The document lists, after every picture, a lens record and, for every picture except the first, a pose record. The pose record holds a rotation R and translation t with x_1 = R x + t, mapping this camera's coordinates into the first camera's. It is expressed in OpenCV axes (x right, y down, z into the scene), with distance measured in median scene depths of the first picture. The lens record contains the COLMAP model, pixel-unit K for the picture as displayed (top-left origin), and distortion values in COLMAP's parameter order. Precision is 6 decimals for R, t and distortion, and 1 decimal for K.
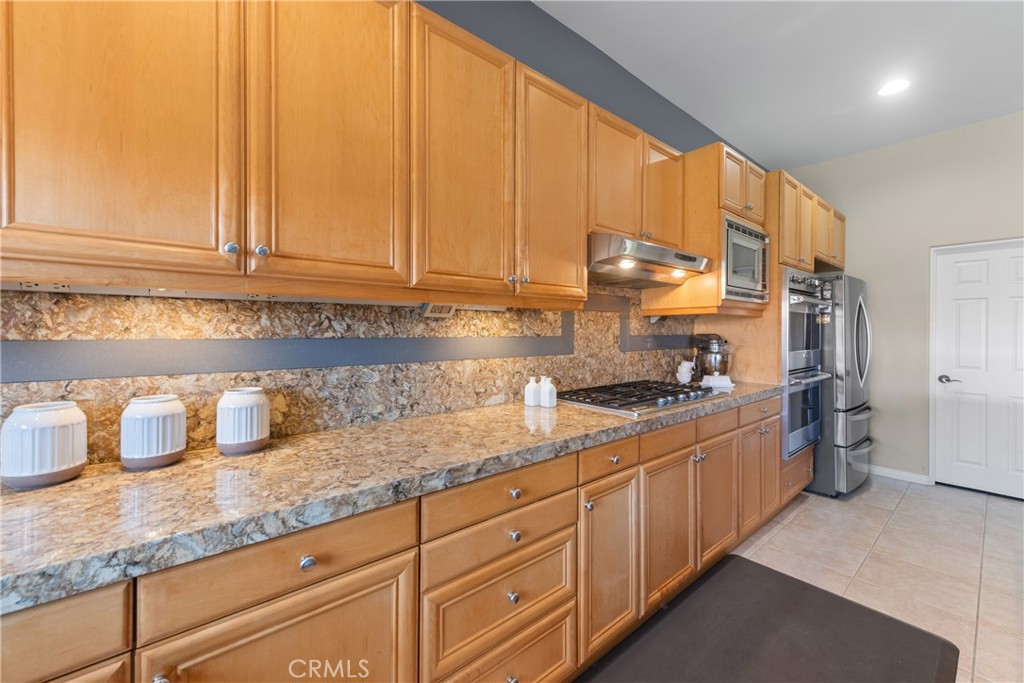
lens RADIAL K [[405.1, 0, 519.1], [0, 405.1, 331.9], [0, 0, 1]] dist [0.012271, -0.003949]
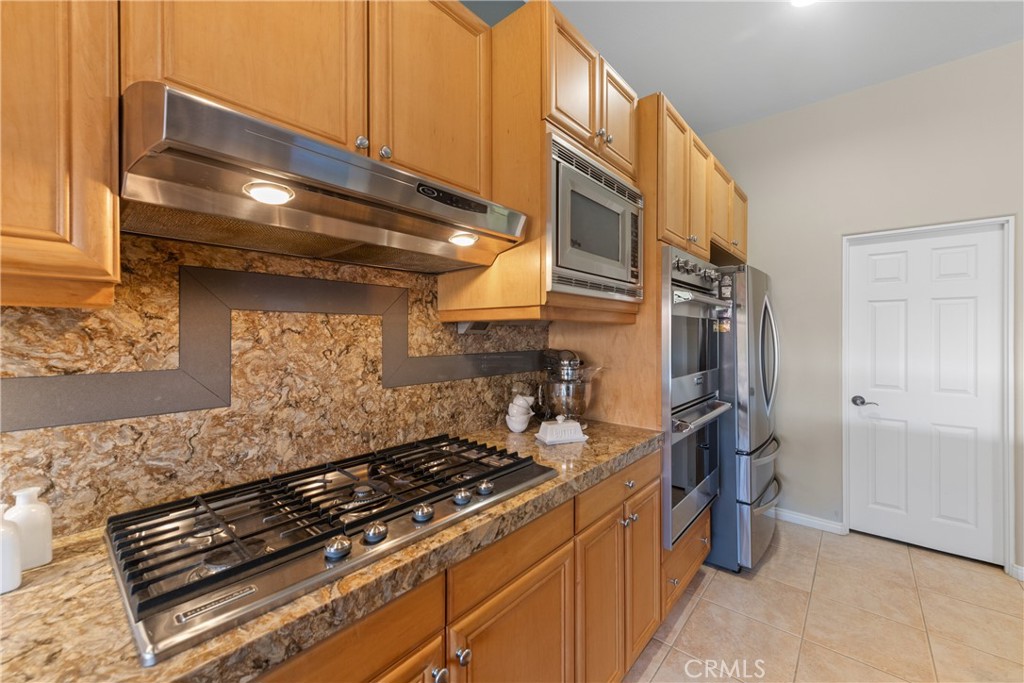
lens RADIAL K [[405.1, 0, 522.6], [0, 405.1, 334.8], [0, 0, 1]] dist [0.012271, -0.003949]
pose [[0.984602, -0.004005, 0.174763, 0.363672], [0.004127, 0.999991, -0.000338, -0.023081], [-0.174761, 0.001054, 0.984610, 0.469437]]
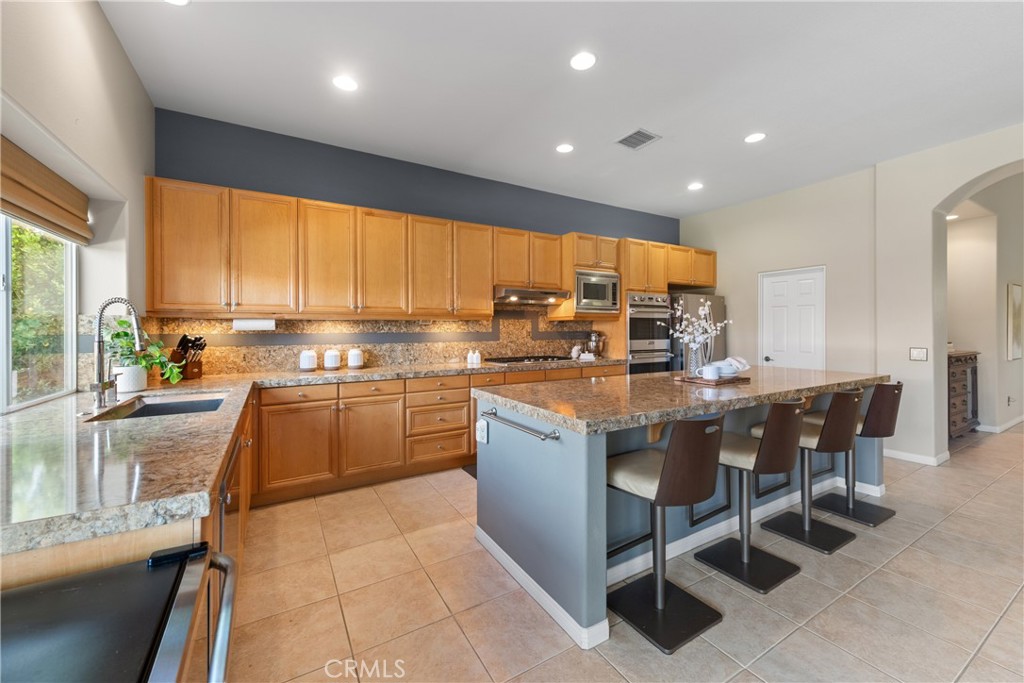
lens RADIAL K [[405.1, 0, 518.1], [0, 405.1, 328.4], [0, 0, 1]] dist [0.012271, -0.003949]
pose [[0.987309, -0.009349, -0.158534, 0.522213], [0.008333, 0.999940, -0.007075, 0.007343], [0.158591, 0.005664, 0.987328, -0.934884]]
